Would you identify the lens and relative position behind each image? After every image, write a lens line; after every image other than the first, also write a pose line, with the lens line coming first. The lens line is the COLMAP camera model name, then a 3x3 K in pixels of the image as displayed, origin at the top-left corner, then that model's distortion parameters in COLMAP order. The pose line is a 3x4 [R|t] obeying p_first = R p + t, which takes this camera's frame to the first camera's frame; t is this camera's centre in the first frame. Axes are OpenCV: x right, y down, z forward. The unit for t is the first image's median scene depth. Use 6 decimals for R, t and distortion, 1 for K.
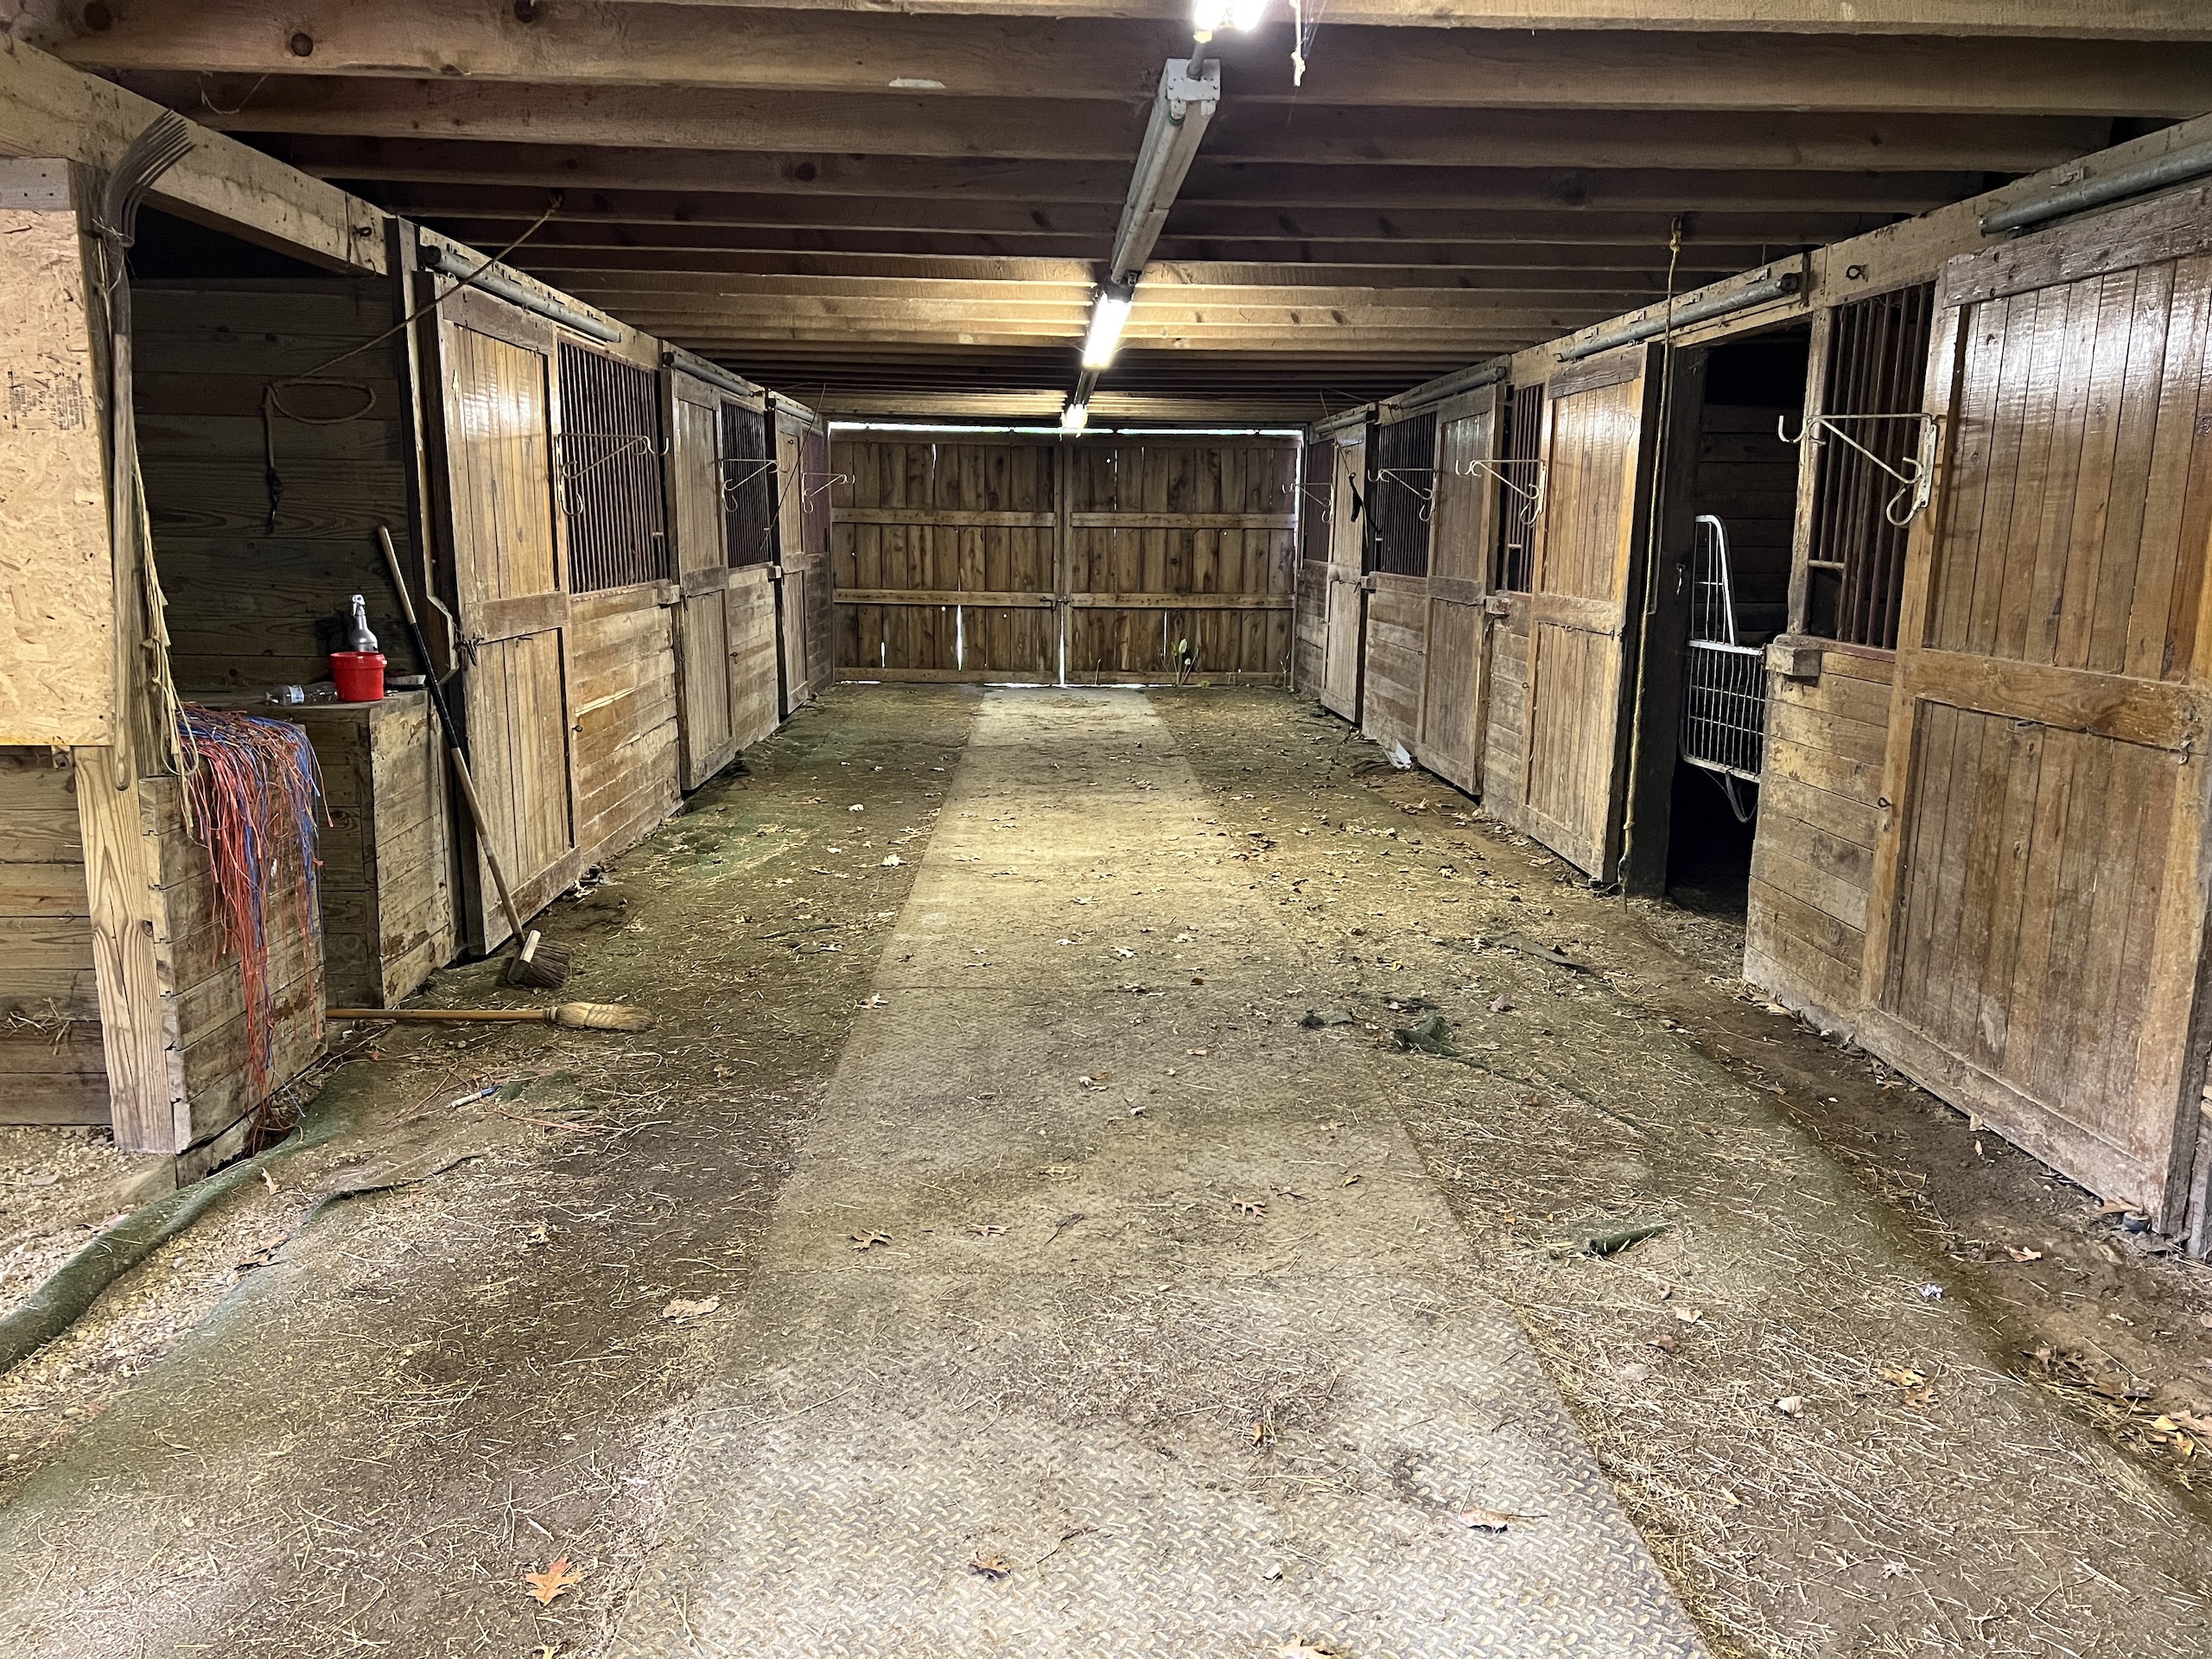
lens RADIAL K [[1649.1, 0, 1102.8], [0, 1649.1, 844.1], [0, 0, 1]] dist [0.054275, -0.049393]
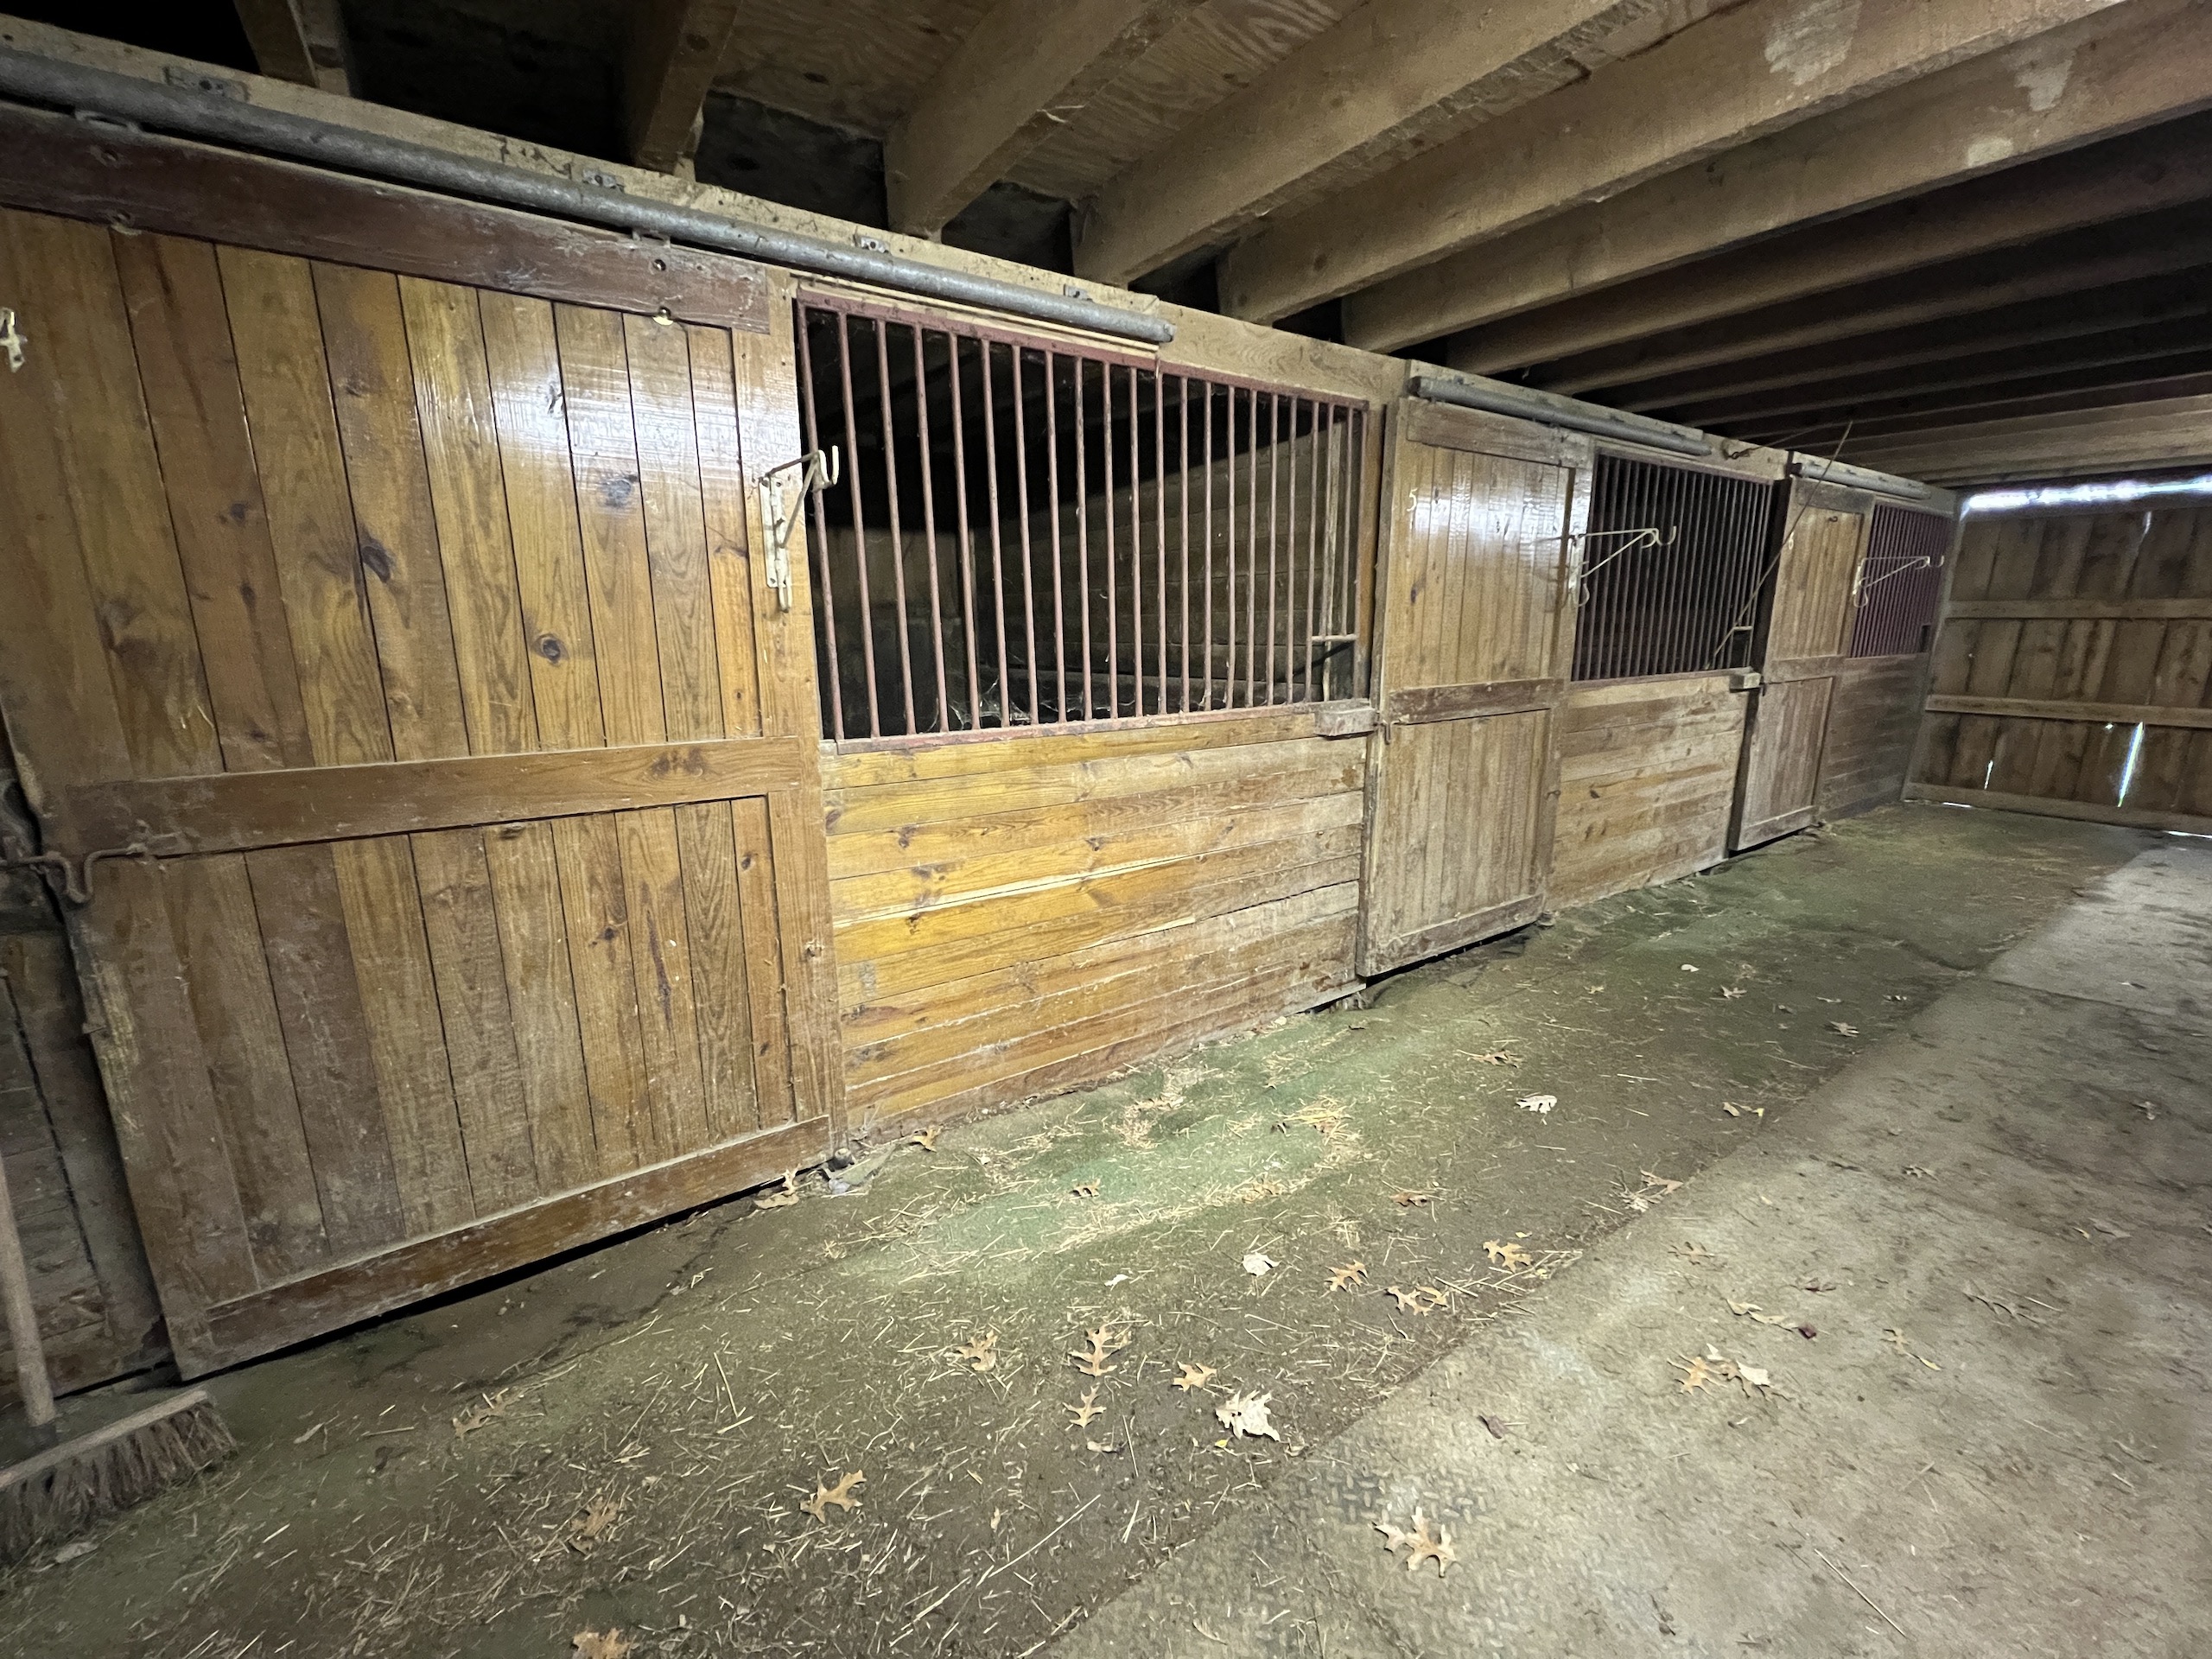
lens RADIAL K [[883.6, 0, 1089.7], [0, 883.6, 821.8], [0, 0, 1]] dist [-0.000189, 0.000175]
pose [[0.532245, 0.161583, -0.831027, 0.001247], [-0.145517, 0.984468, 0.098220, -0.068791], [0.833991, 0.068651, 0.547491, 0.373473]]
